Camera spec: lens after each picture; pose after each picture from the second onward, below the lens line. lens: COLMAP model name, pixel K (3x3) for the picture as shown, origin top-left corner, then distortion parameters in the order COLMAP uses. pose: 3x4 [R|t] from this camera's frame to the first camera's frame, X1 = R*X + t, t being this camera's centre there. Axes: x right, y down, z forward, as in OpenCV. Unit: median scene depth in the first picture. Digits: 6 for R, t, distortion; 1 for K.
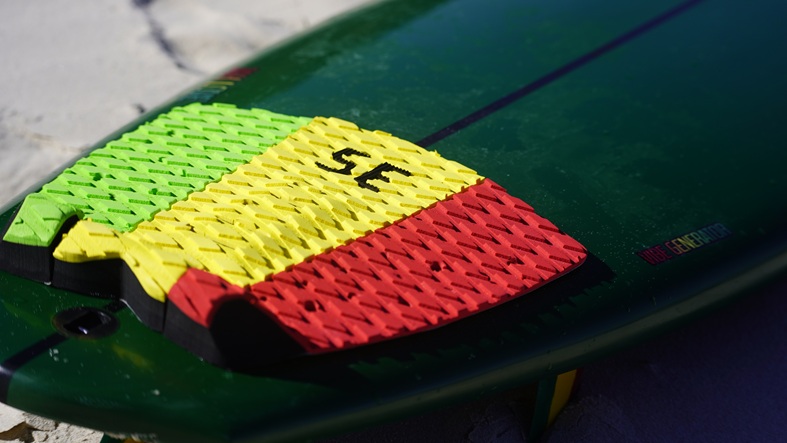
lens RADIAL K [[1803.2, 0, 394.1], [0, 1803.2, 221.0], [0, 0, 1]] dist [-0.013151, 0.000000]
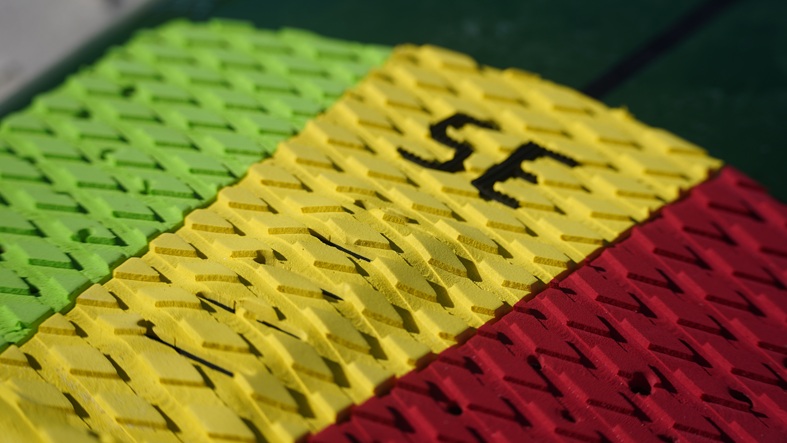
lens RADIAL K [[2100.3, 0, 391.7], [0, 2100.3, 223.1], [0, 0, 1]] dist [0.607530, 0.000000]
pose [[0.997553, -0.025020, -0.065284, -0.005587], [0.031896, 0.993802, 0.106495, -0.079817], [0.062215, -0.108317, 0.992168, 0.396493]]
